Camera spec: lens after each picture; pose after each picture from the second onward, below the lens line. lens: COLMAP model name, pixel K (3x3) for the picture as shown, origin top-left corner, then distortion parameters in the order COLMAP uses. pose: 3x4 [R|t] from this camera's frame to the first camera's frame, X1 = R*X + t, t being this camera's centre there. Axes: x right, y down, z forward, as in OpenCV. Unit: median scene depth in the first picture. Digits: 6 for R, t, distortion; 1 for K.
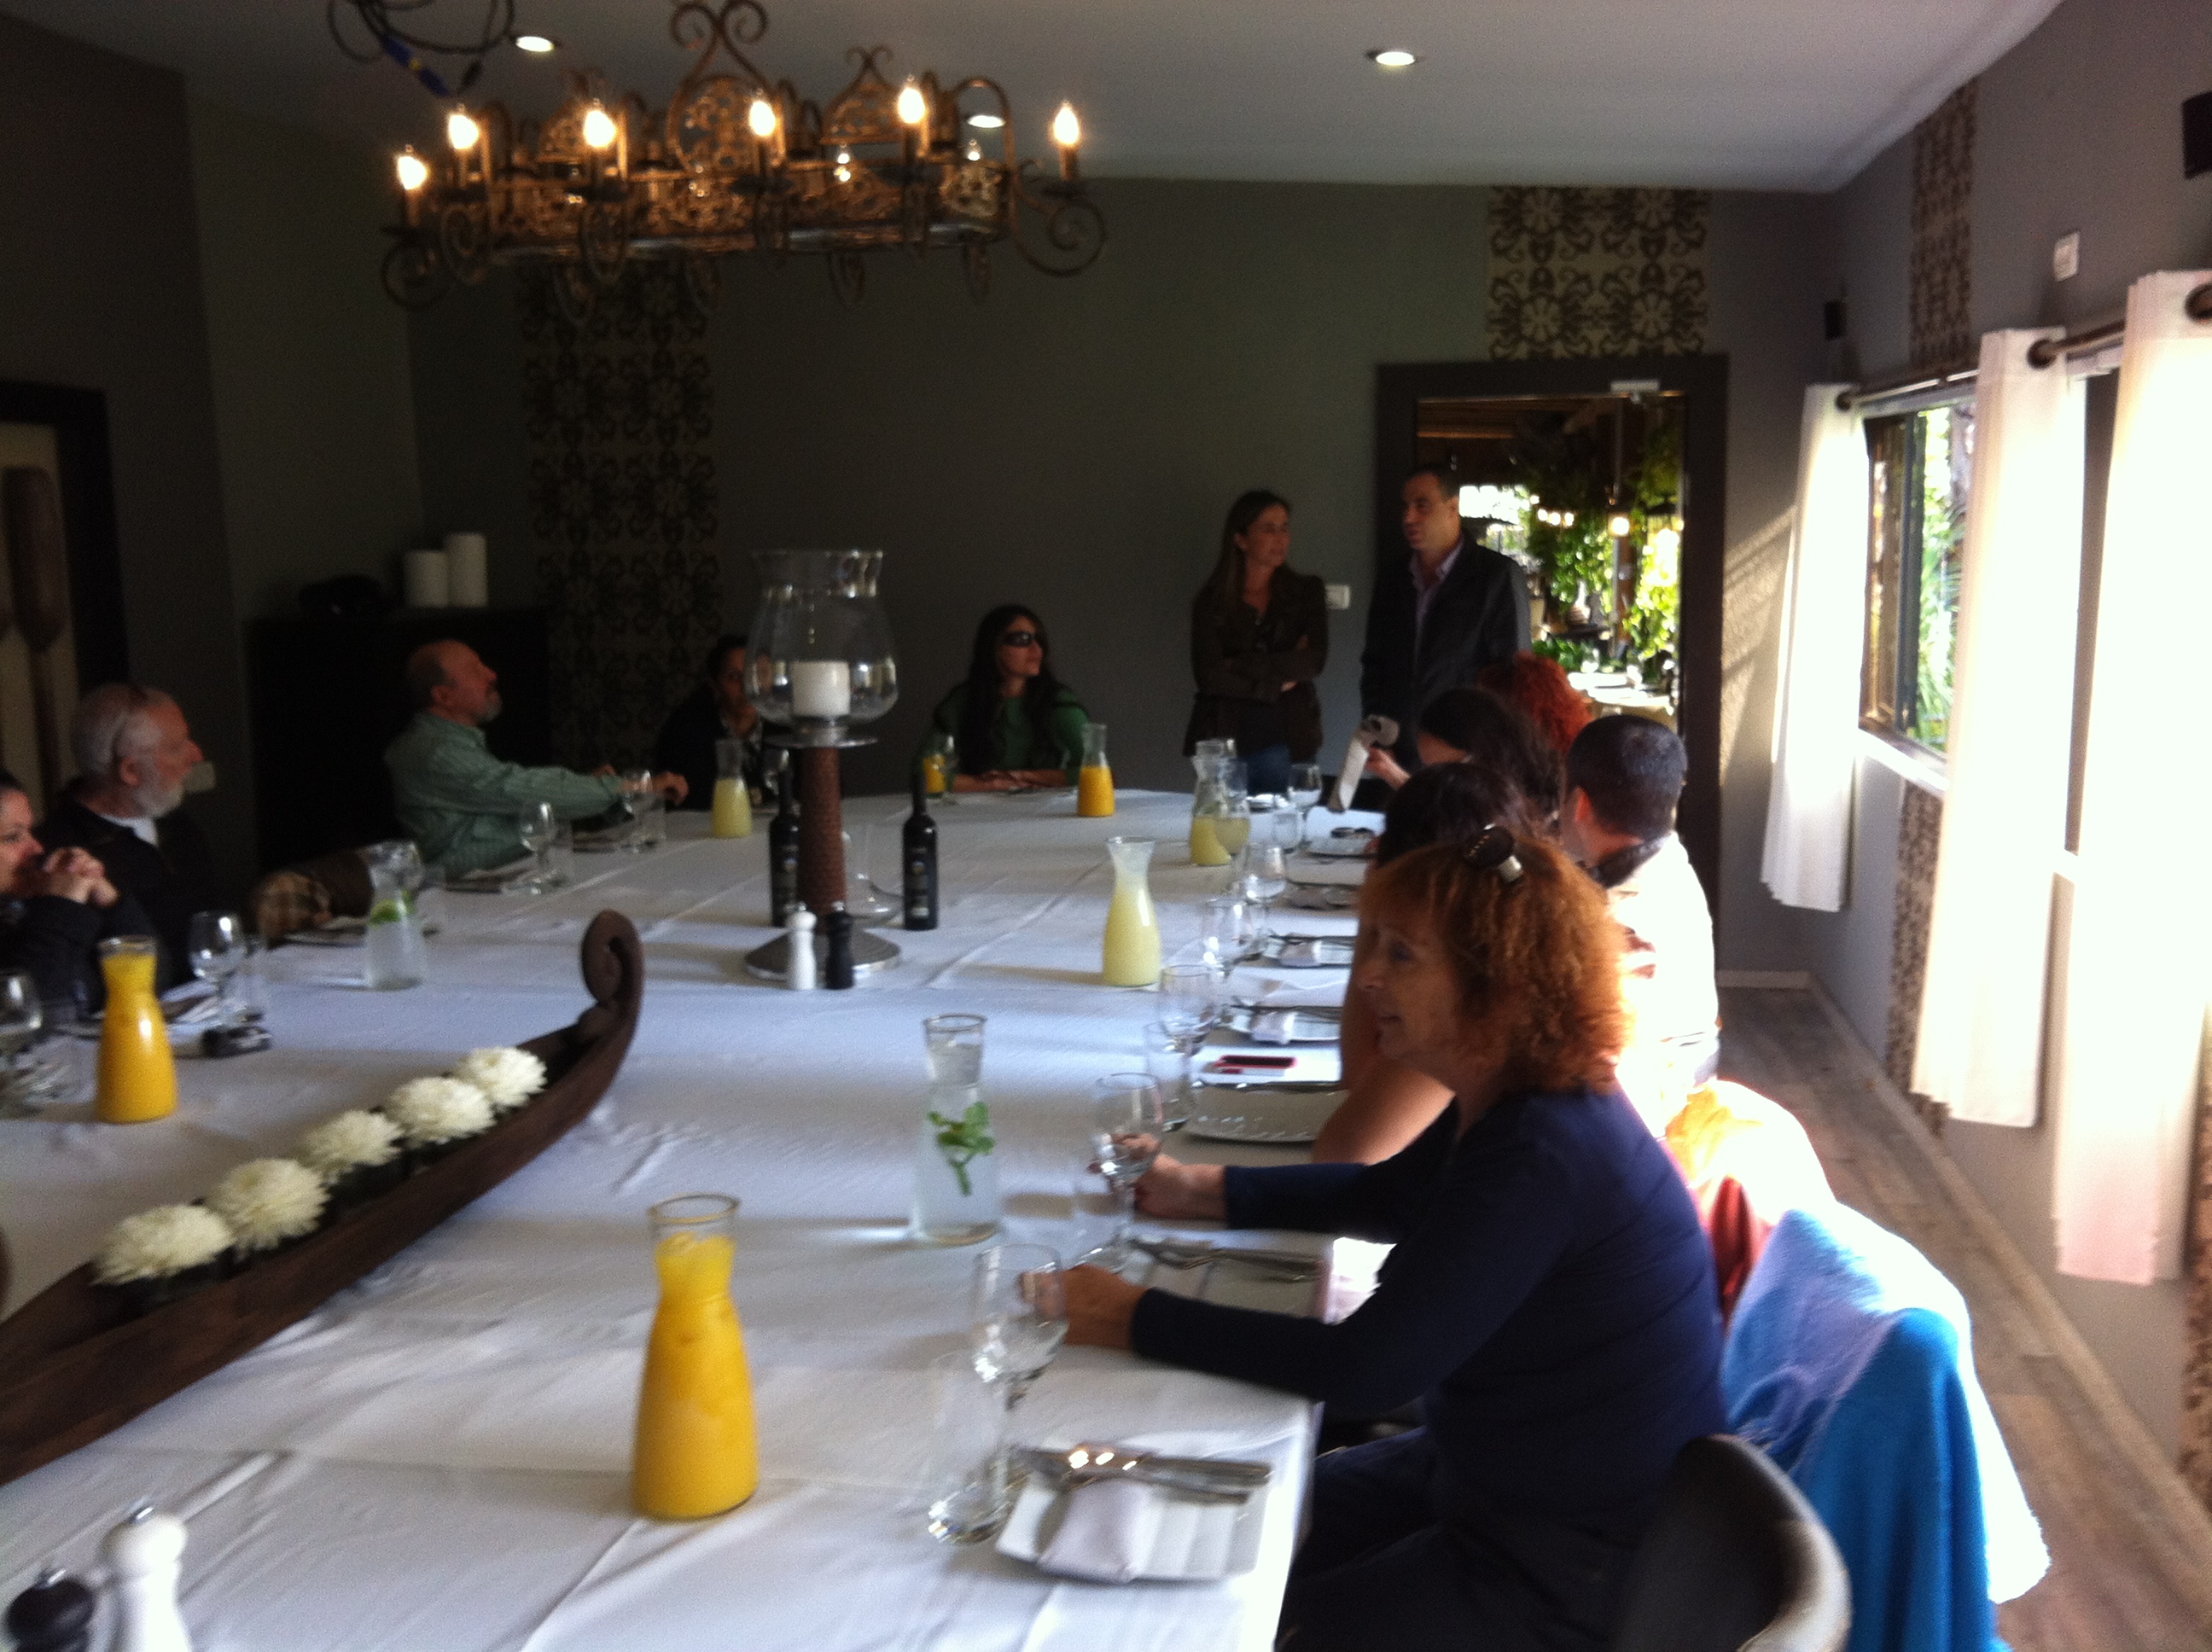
lens RADIAL K [[2201.4, 0, 1106.0], [0, 2201.4, 826.0], [0, 0, 1]] dist [0.168200, -0.284530]
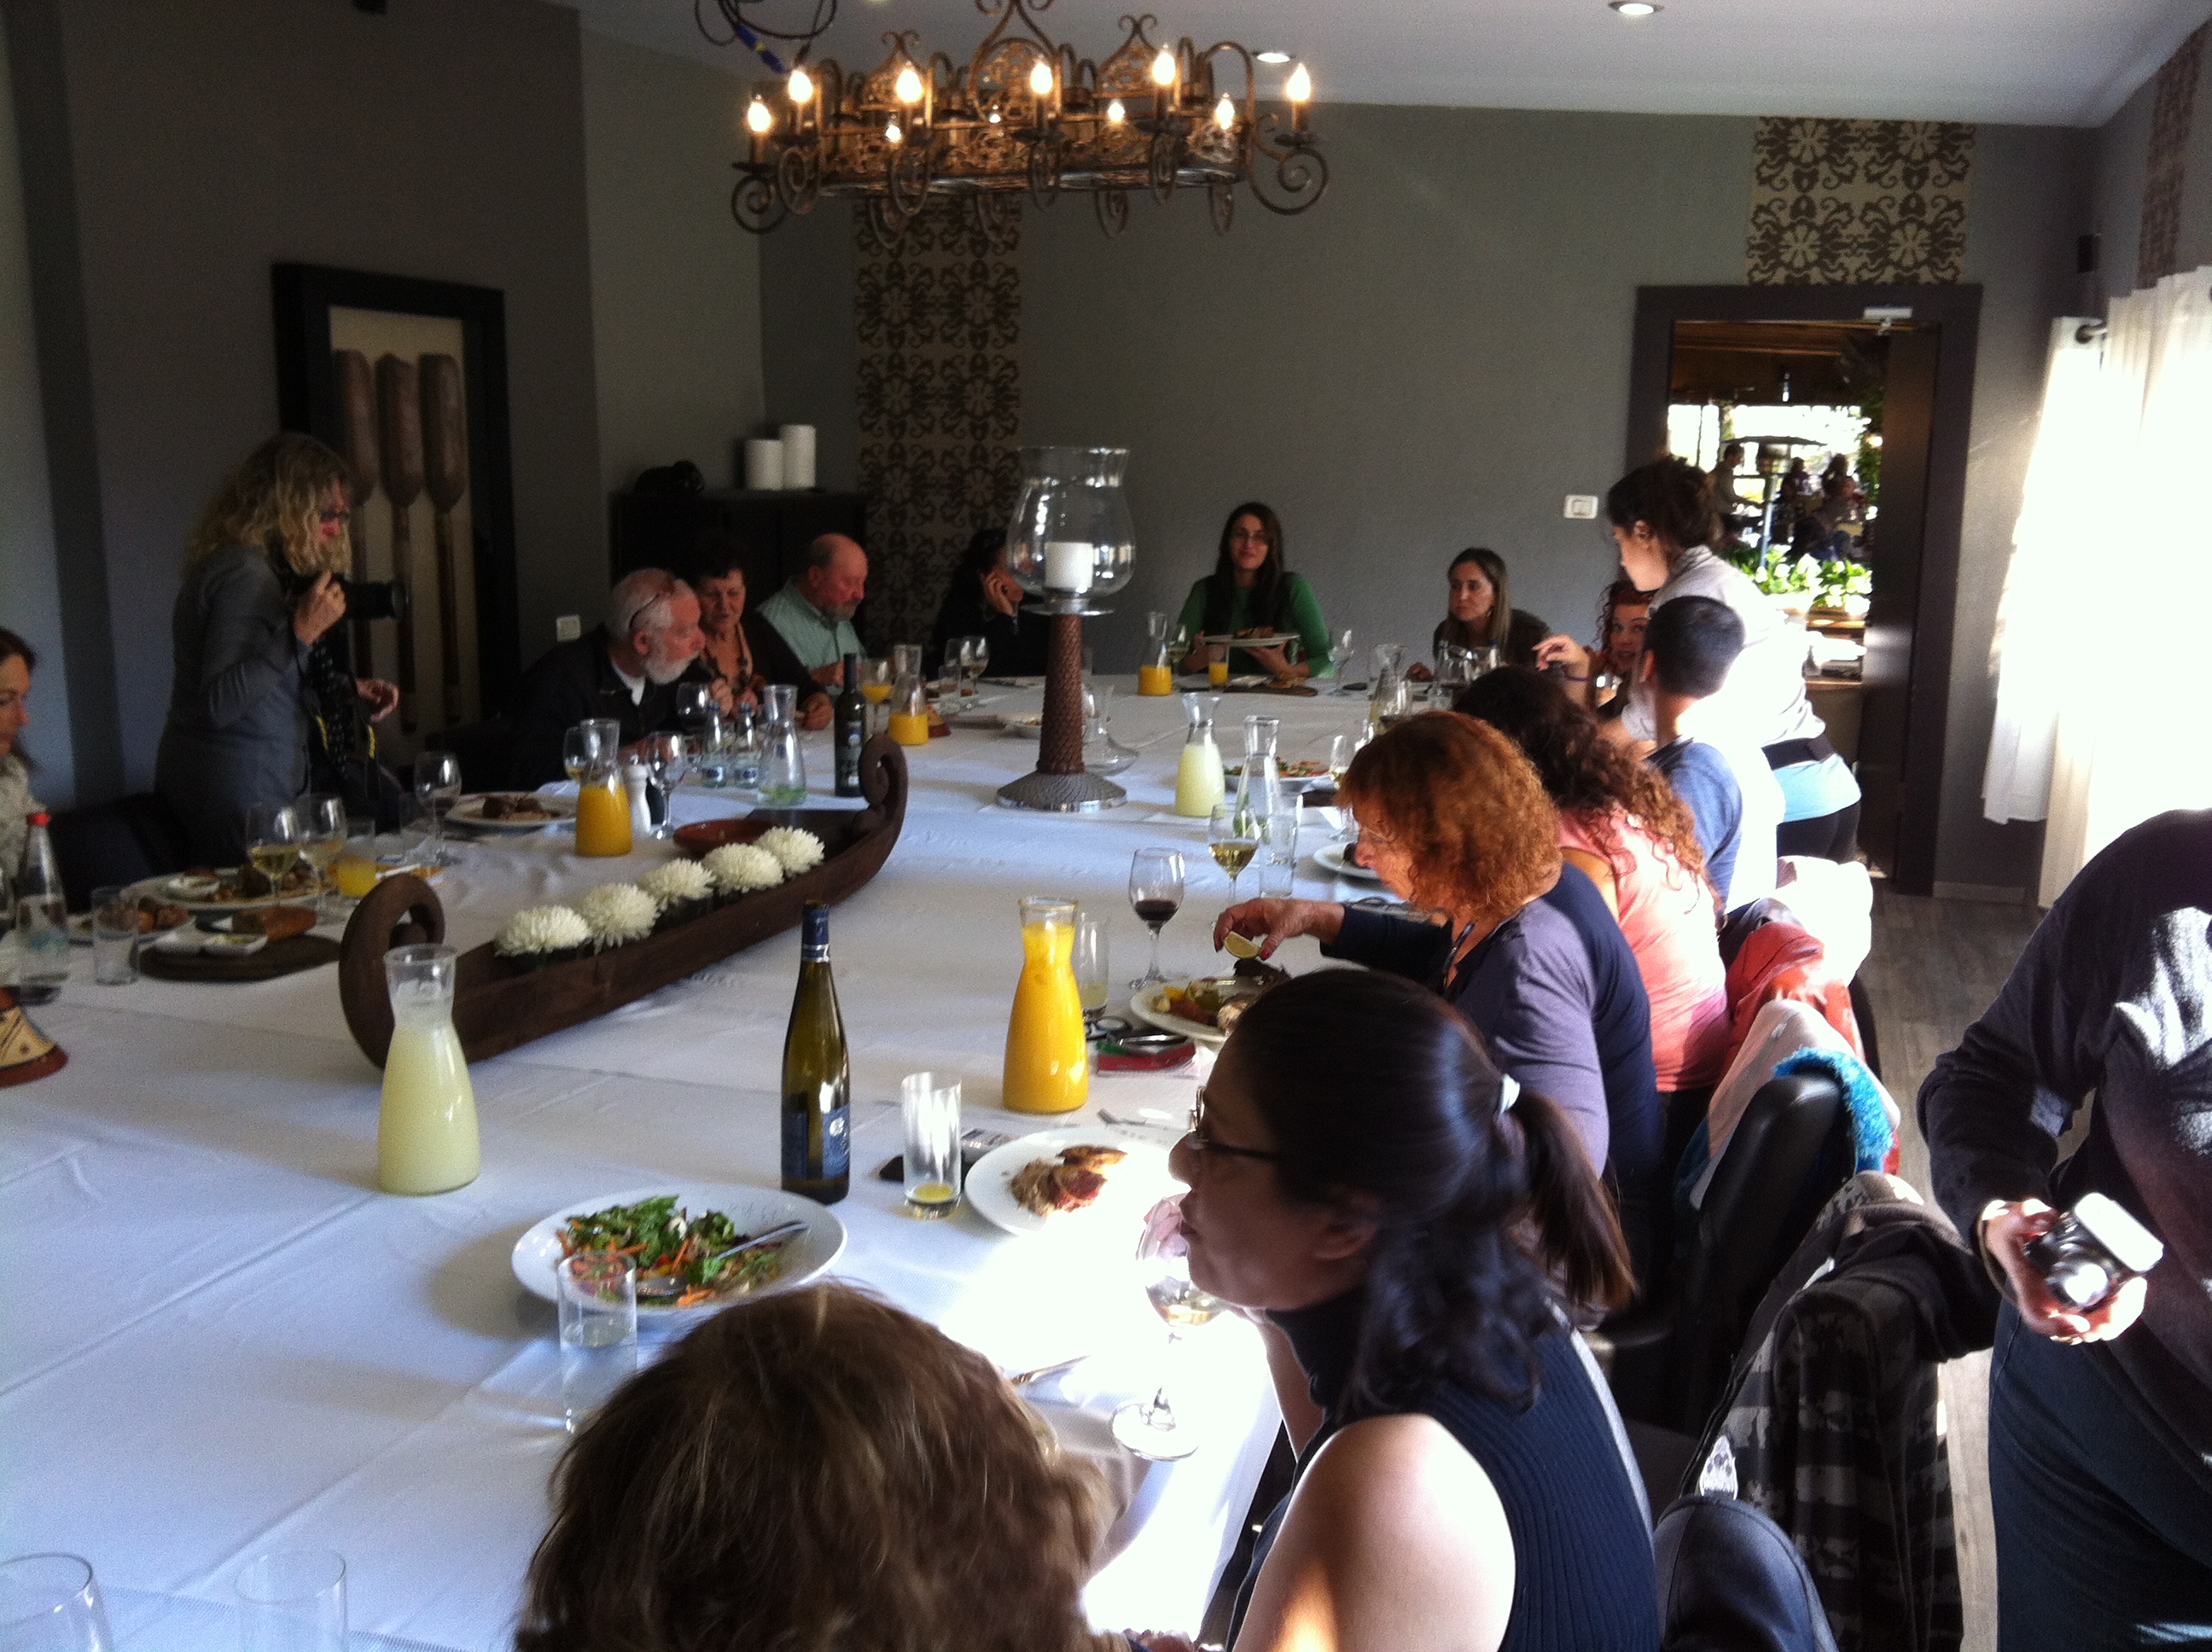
lens RADIAL K [[2201.4, 0, 1106.0], [0, 2201.4, 826.0], [0, 0, 1]] dist [0.168200, -0.284530]
pose [[0.988654, 0.056769, -0.139071, 0.062550], [-0.051034, 0.997707, 0.044460, 0.024353], [0.141276, -0.036858, 0.989284, -0.172504]]
